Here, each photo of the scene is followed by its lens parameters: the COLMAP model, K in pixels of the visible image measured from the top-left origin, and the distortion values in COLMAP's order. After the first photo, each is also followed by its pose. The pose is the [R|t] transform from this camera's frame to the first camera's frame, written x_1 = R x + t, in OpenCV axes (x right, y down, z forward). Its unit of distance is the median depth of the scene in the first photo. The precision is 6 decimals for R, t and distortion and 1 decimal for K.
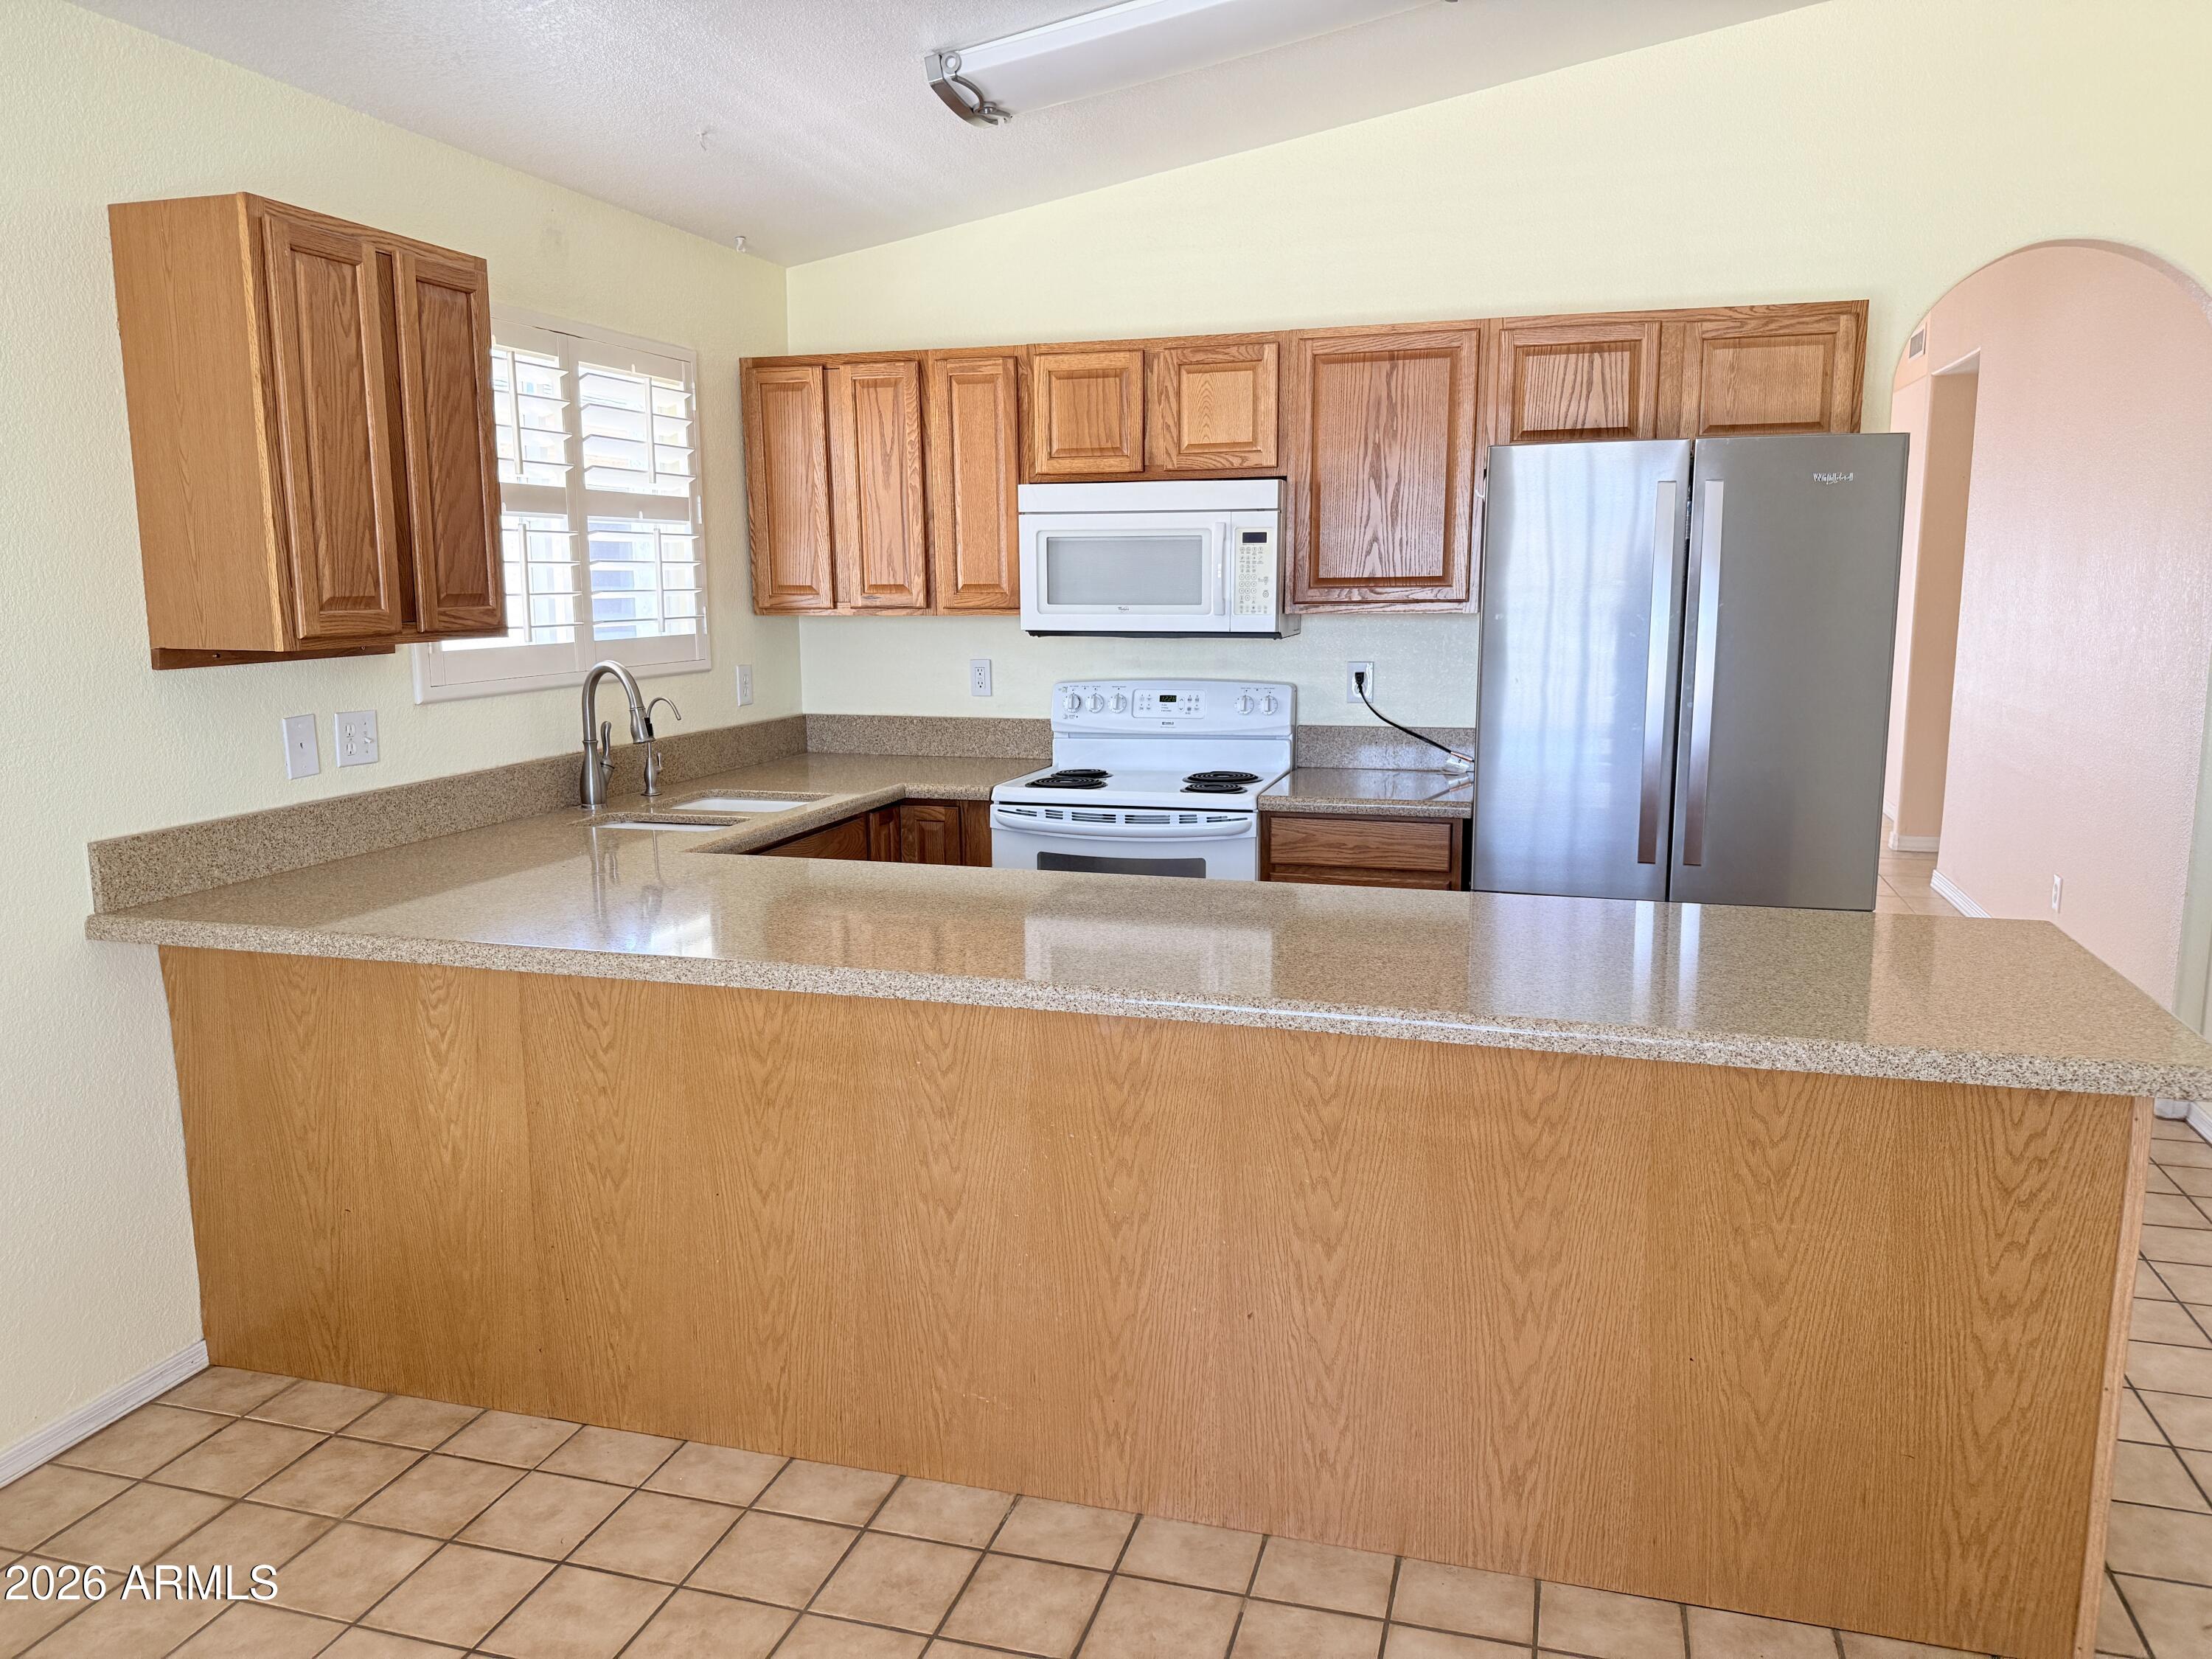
lens RADIAL K [[1552.5, 0, 1099.4], [0, 1552.5, 840.6], [0, 0, 1]] dist [0.069770, -0.080989]
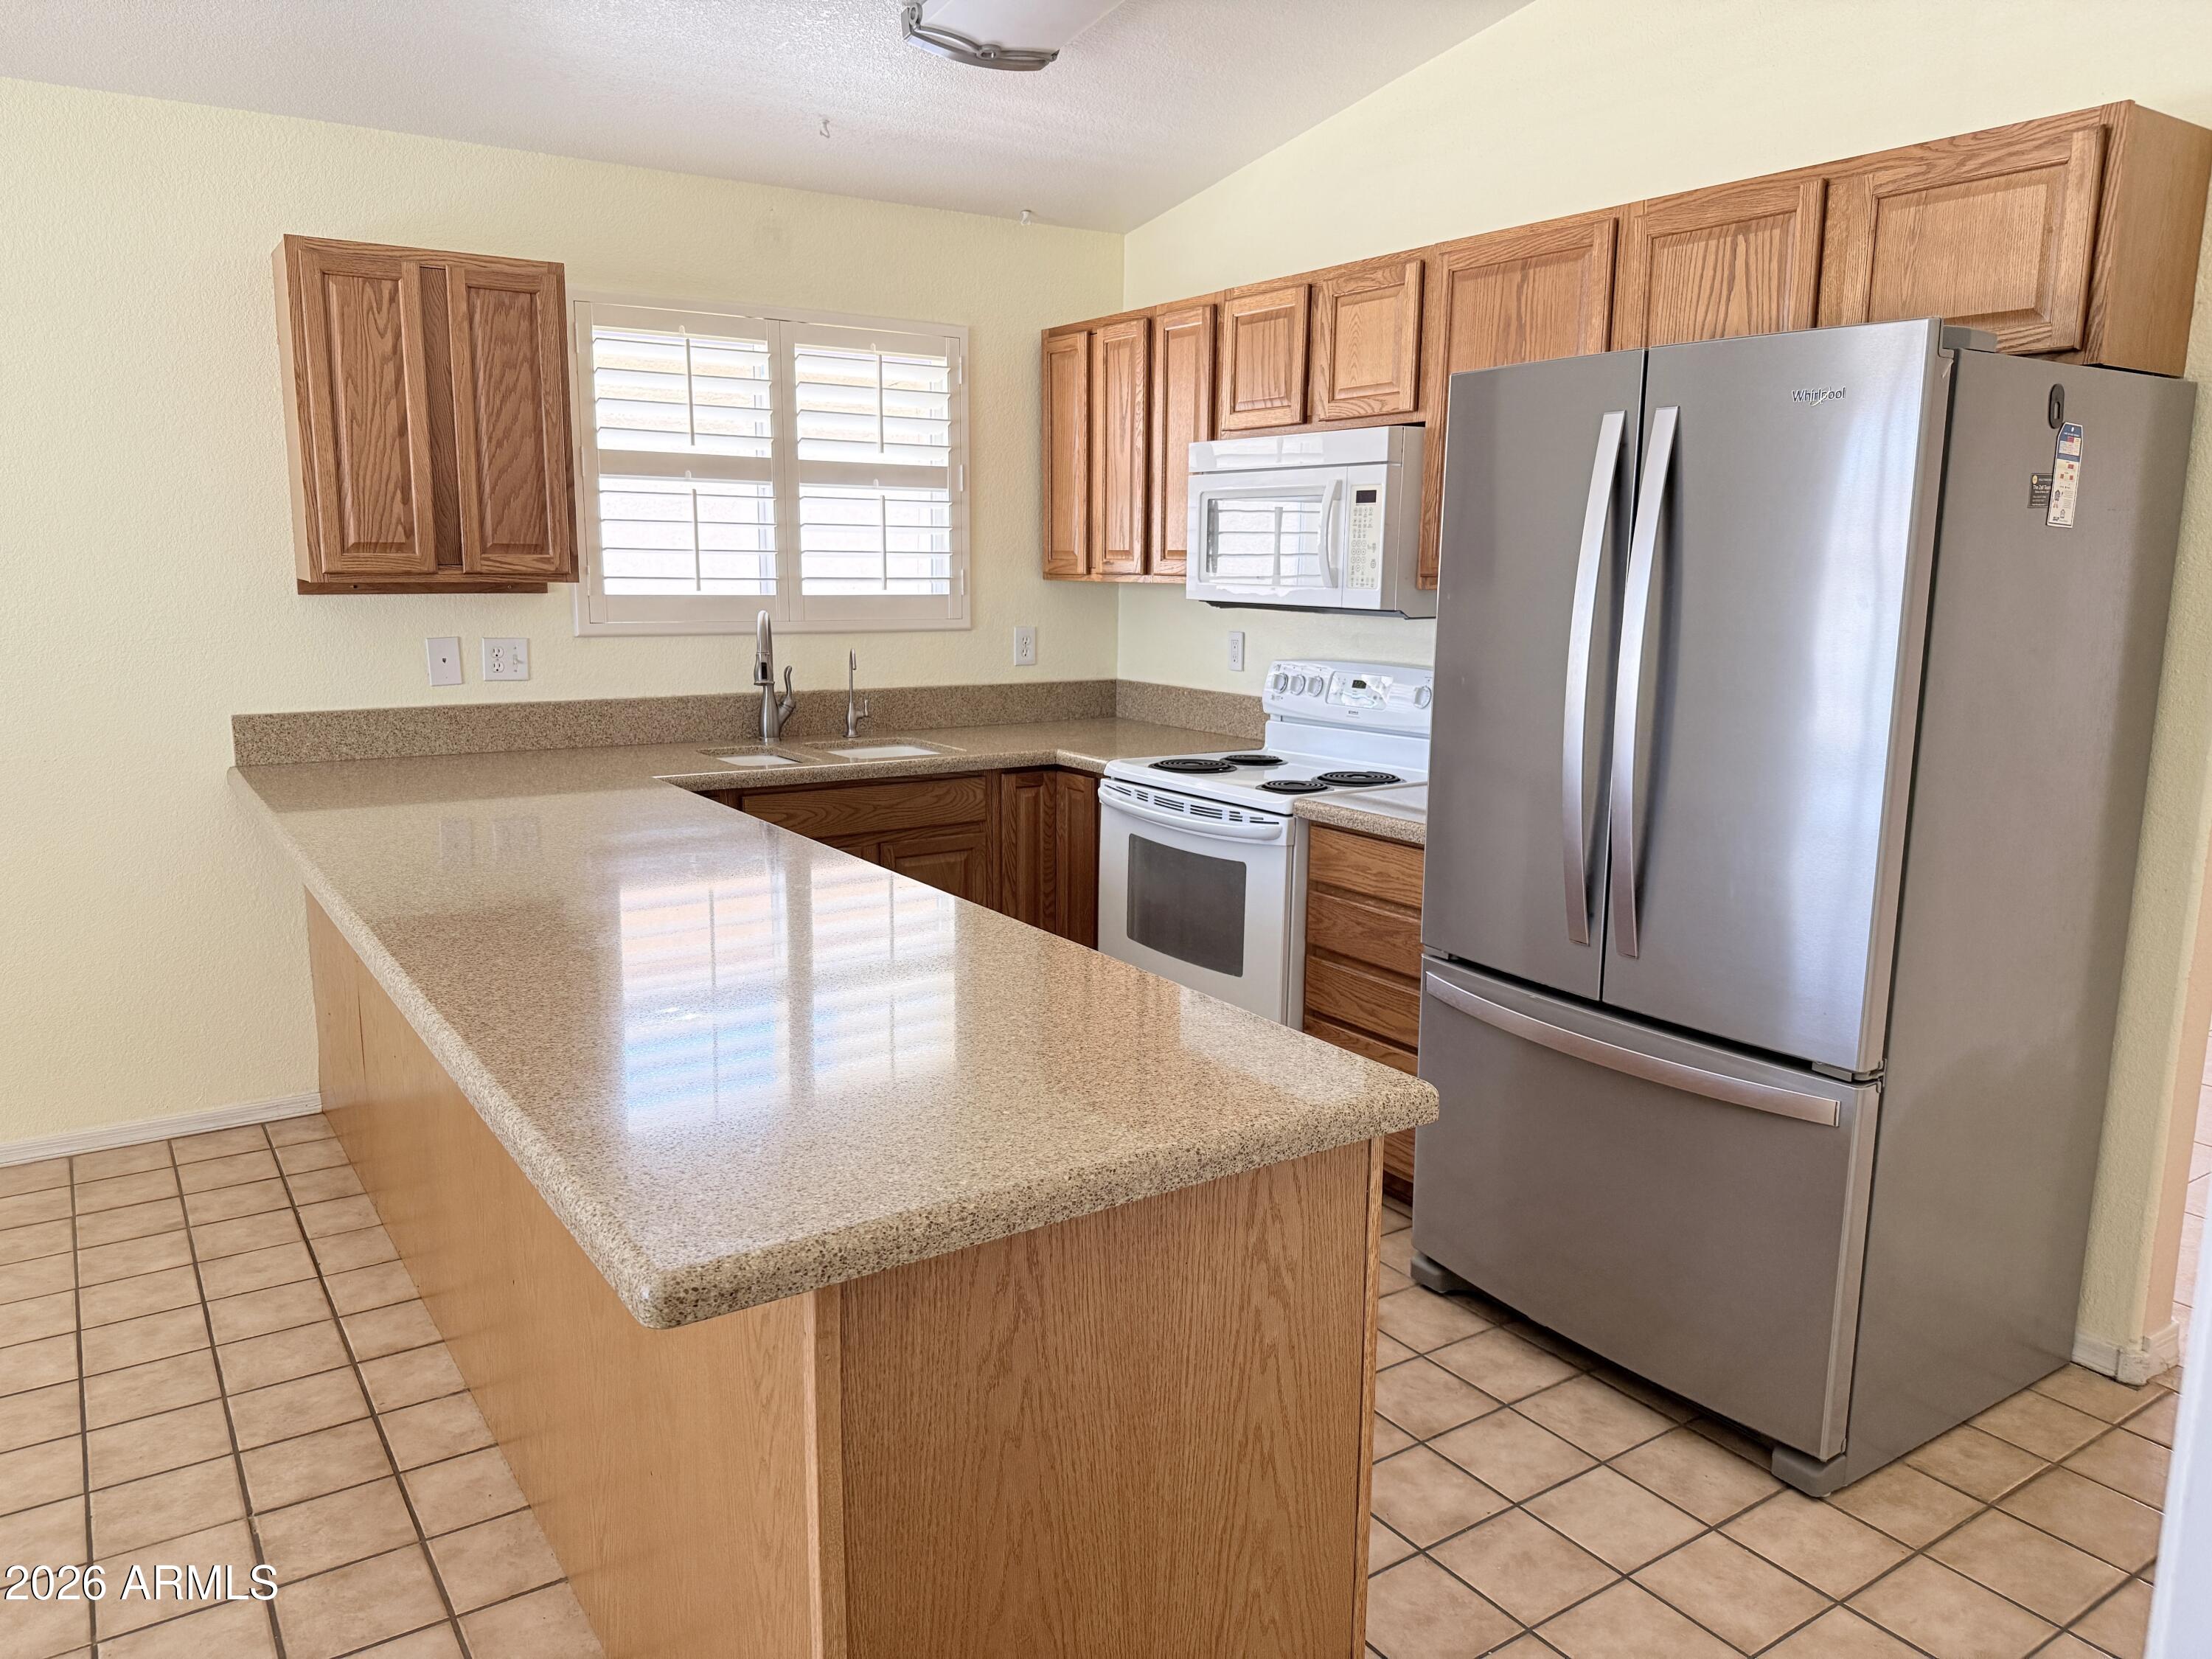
lens RADIAL K [[1552.5, 0, 1071.6], [0, 1552.5, 836.6], [0, 0, 1]] dist [0.069770, -0.080989]
pose [[0.769011, 0.129934, -0.625890, 0.565621], [-0.123253, 0.990890, 0.054271, -0.040834], [0.627240, 0.035407, 0.778020, 0.263971]]
